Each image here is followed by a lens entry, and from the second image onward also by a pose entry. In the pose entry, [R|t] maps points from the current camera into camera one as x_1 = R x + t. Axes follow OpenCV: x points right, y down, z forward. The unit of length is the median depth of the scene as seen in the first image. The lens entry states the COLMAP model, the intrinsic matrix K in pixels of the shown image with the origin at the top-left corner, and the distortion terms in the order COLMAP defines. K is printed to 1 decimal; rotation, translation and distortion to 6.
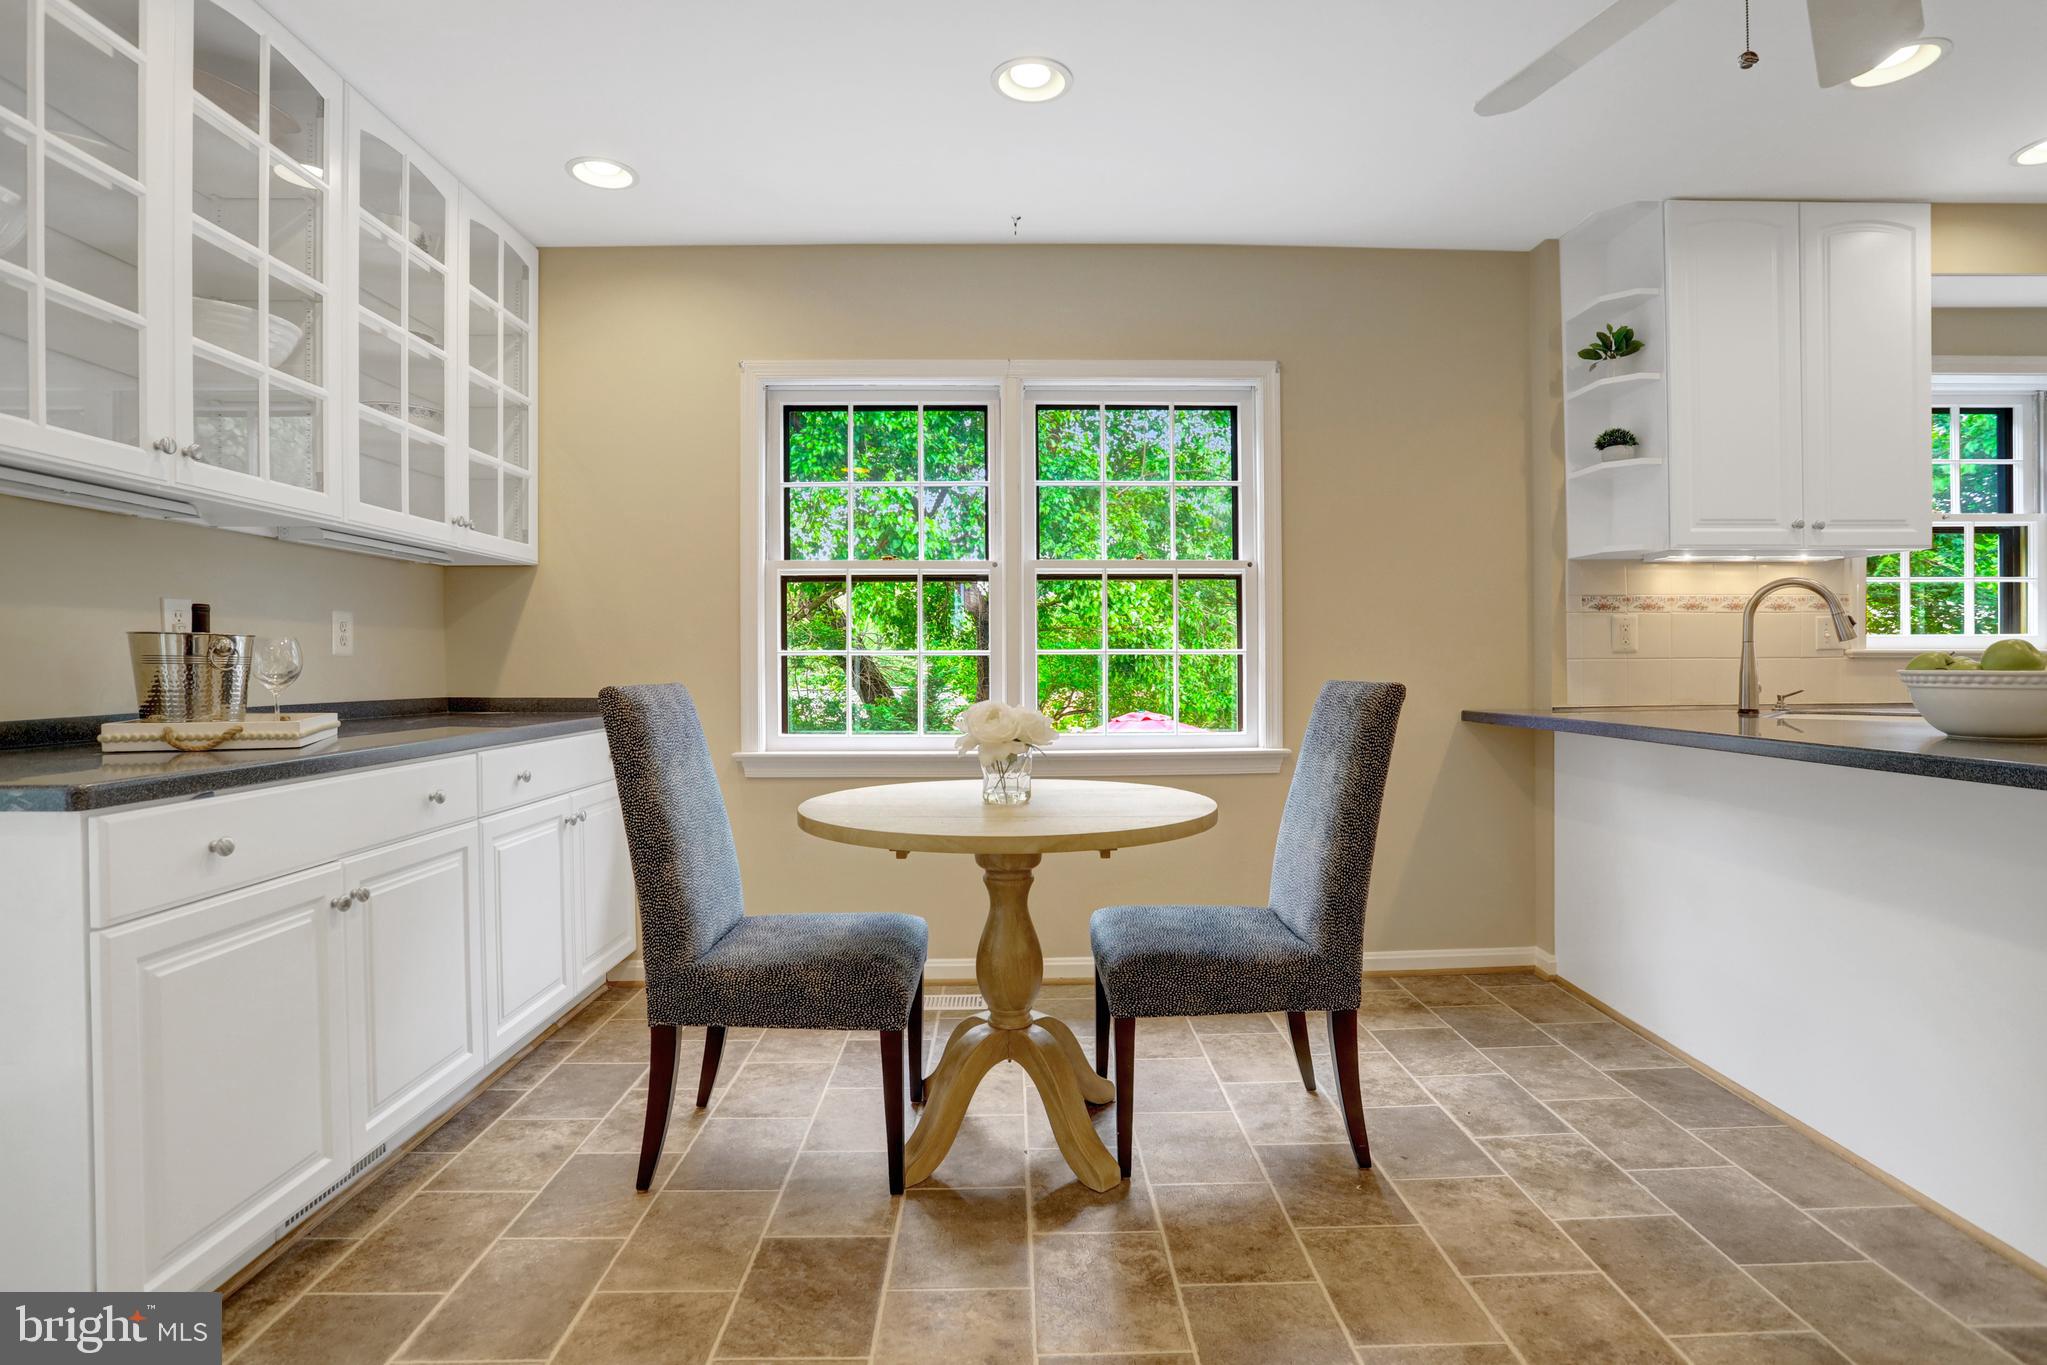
lens RADIAL K [[995.9, 0, 1012.5], [0, 995.9, 660.2], [0, 0, 1]] dist [-0.042264, 0.014651]
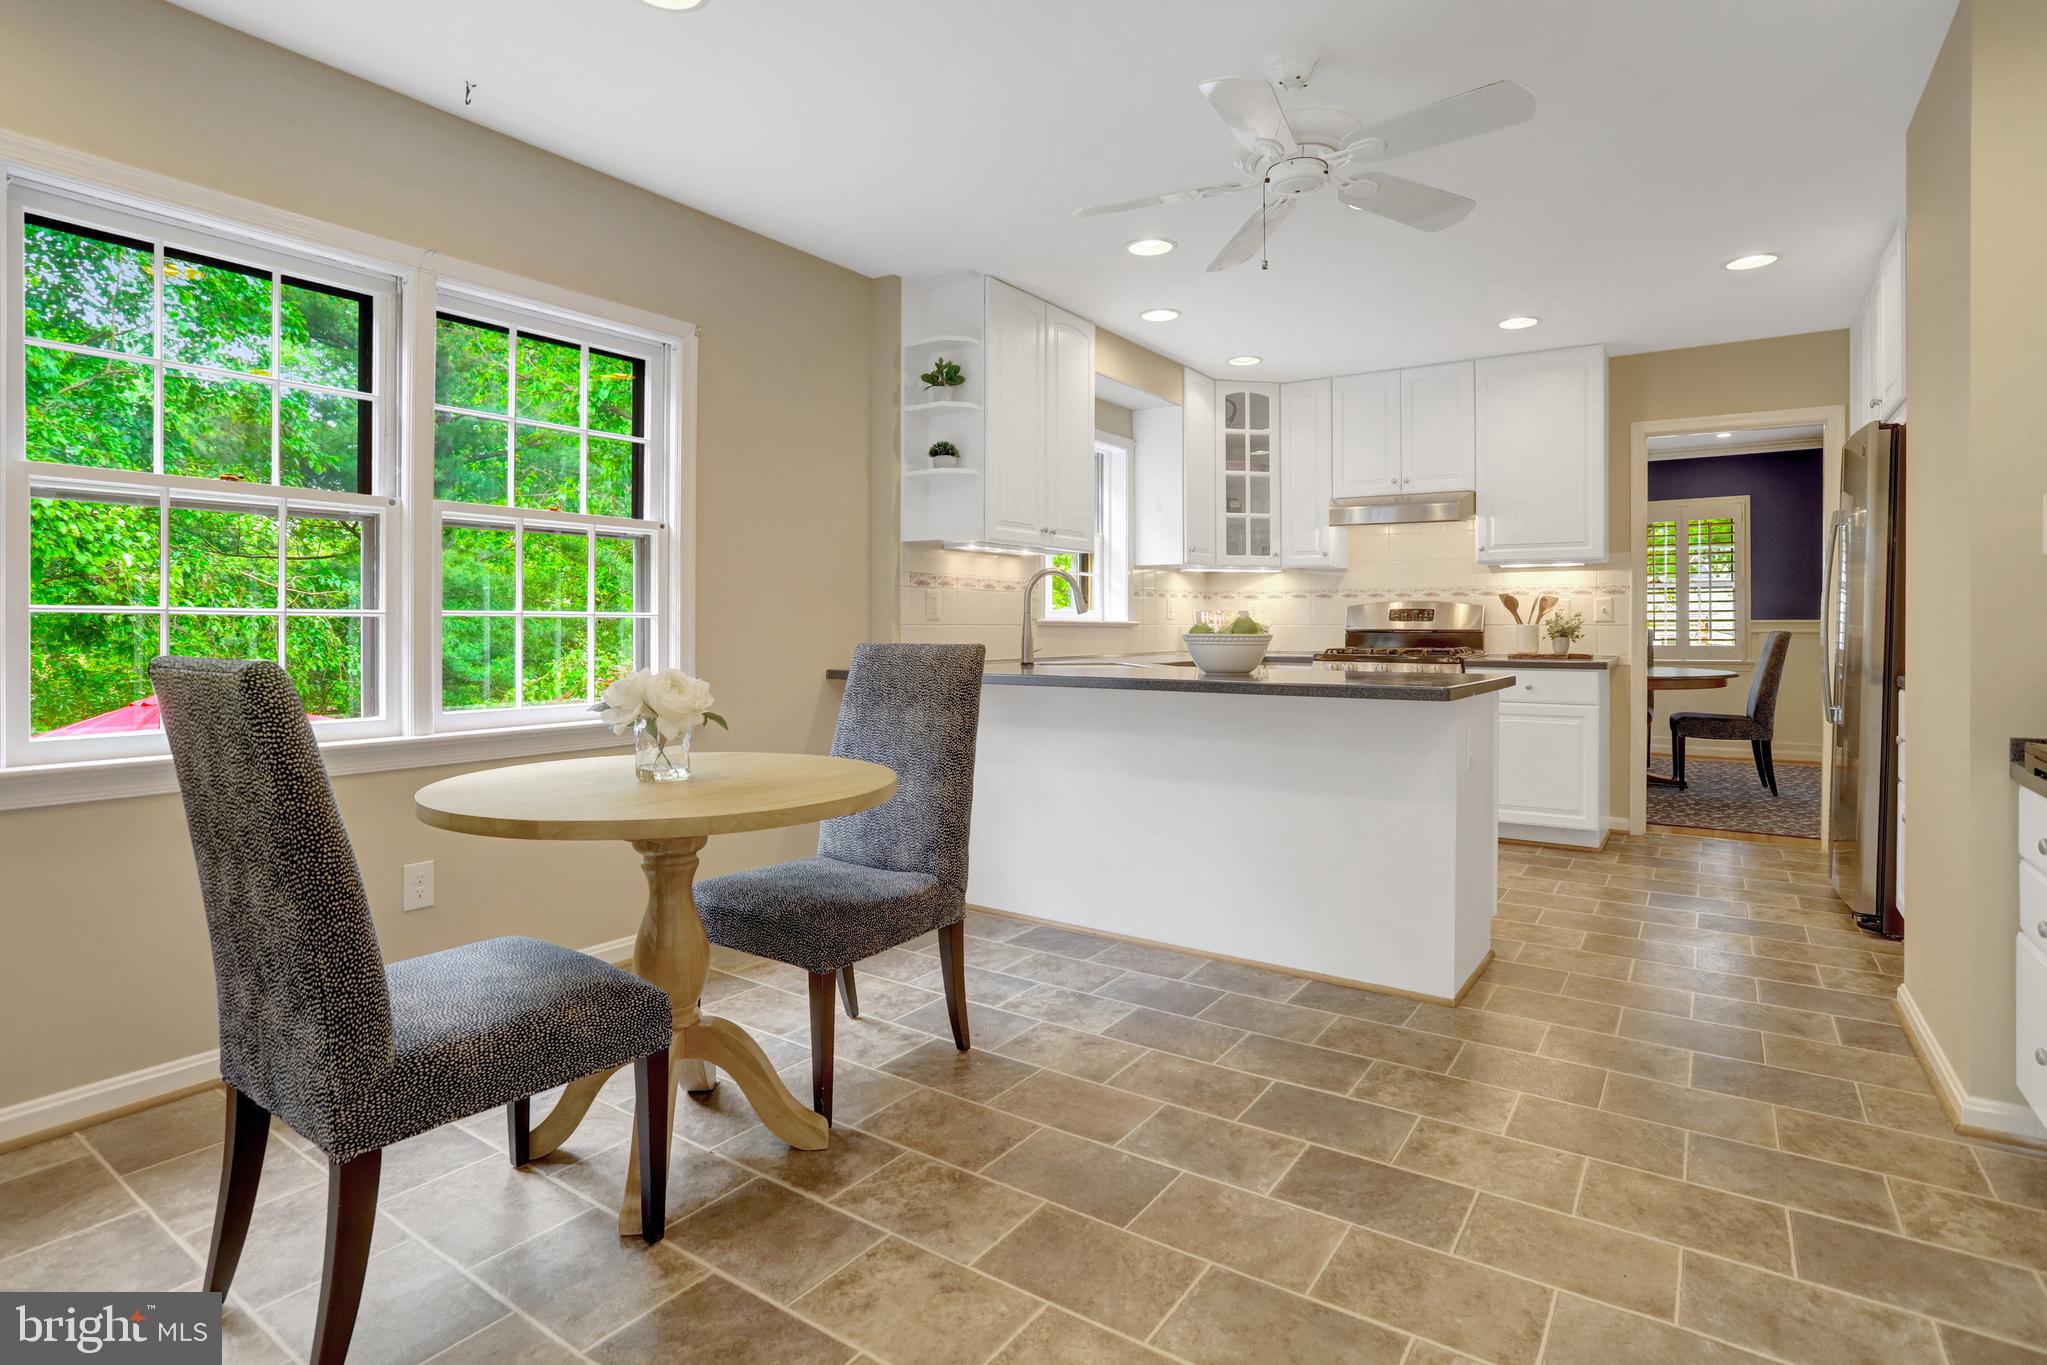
lens RADIAL K [[1054.1, 0, 989.0], [0, 1054.1, 629.7], [0, 0, 1]] dist [-0.054361, -0.002320]
pose [[0.594939, 0.001128, 0.803770, -0.458707], [-0.005289, 0.999983, 0.002511, -0.000007], [-0.803753, -0.005745, 0.594935, 0.157270]]
